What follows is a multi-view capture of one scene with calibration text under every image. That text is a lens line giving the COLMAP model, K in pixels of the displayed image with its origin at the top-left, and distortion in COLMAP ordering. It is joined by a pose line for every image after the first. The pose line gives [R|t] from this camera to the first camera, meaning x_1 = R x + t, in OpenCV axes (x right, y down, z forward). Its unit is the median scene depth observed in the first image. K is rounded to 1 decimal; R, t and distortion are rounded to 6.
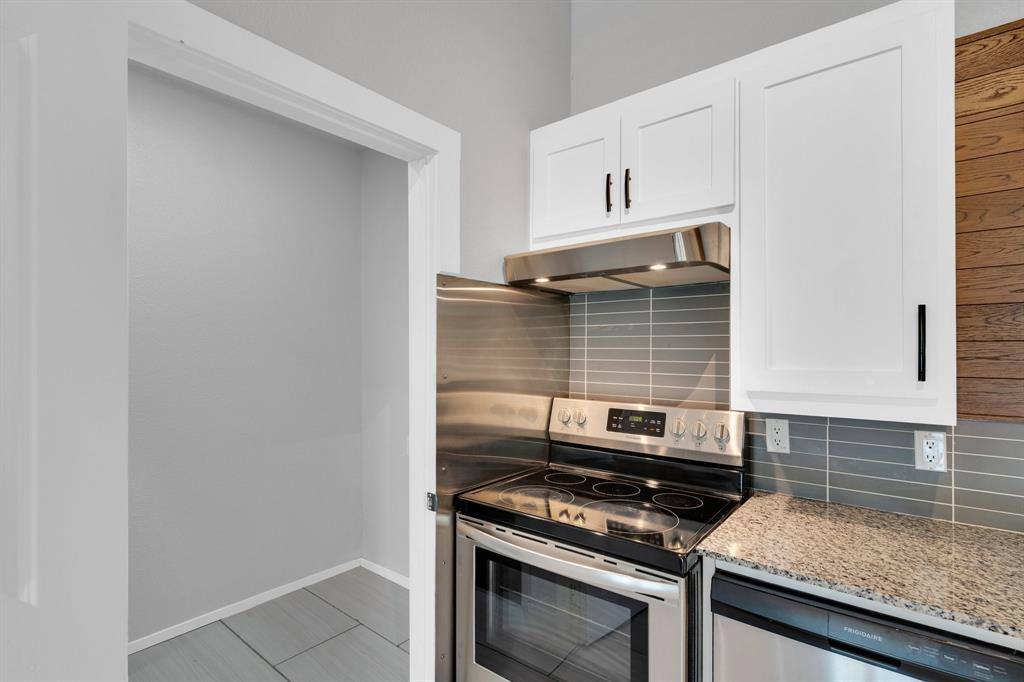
lens RADIAL K [[491.0, 0, 513.3], [0, 491.0, 346.6], [0, 0, 1]] dist [-0.000720, 0.000404]
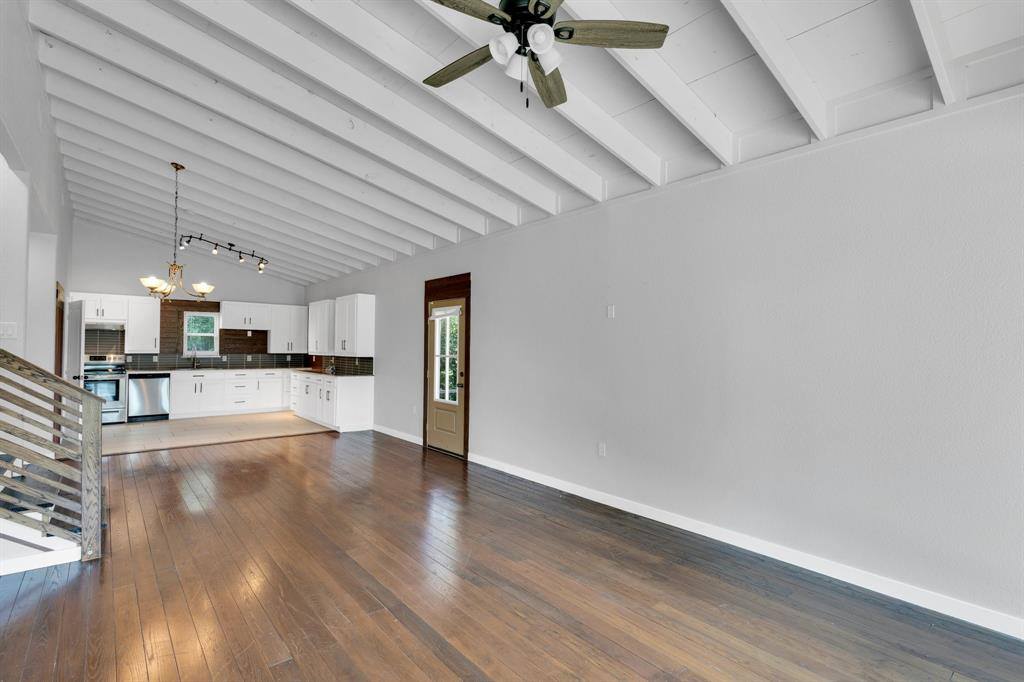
lens RADIAL K [[491.0, 0, 519.4], [0, 491.0, 338.0], [0, 0, 1]] dist [-0.000720, 0.000404]
pose [[0.190885, 0.014445, 0.981506, -4.083444], [-0.015931, 0.999806, -0.011616, -0.060180], [-0.981483, -0.013419, 0.191078, -4.400477]]
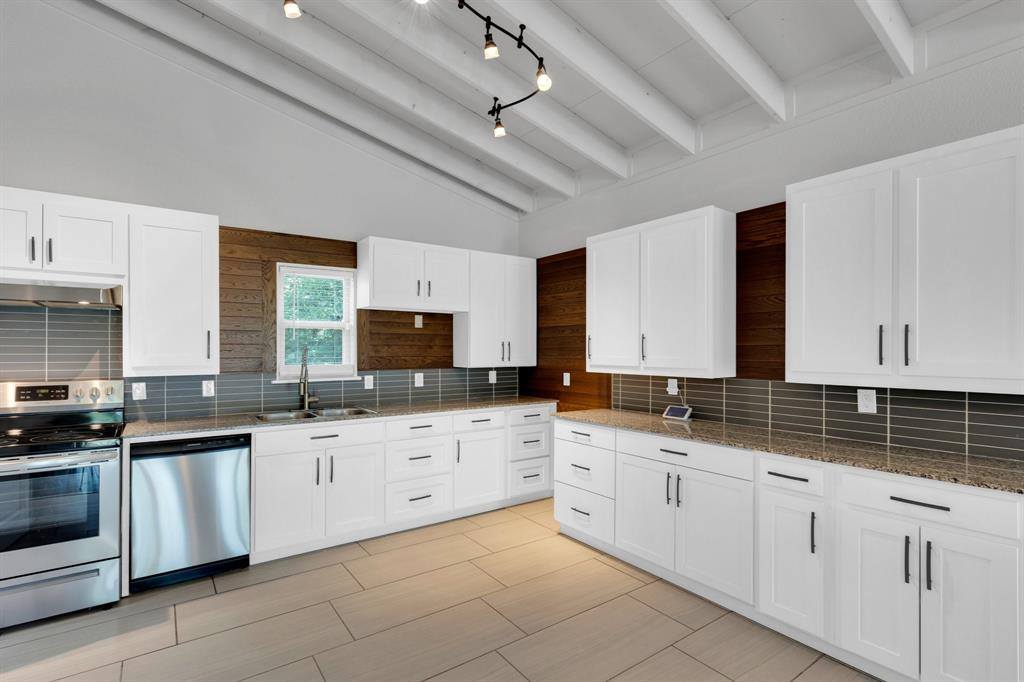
lens RADIAL K [[491.0, 0, 506.4], [0, 491.0, 346.3], [0, 0, 1]] dist [-0.000720, 0.000404]
pose [[0.275836, -0.001919, 0.961203, -0.946145], [-0.008116, 0.999958, 0.004325, -0.016496], [-0.961171, -0.008994, 0.275808, -0.953167]]
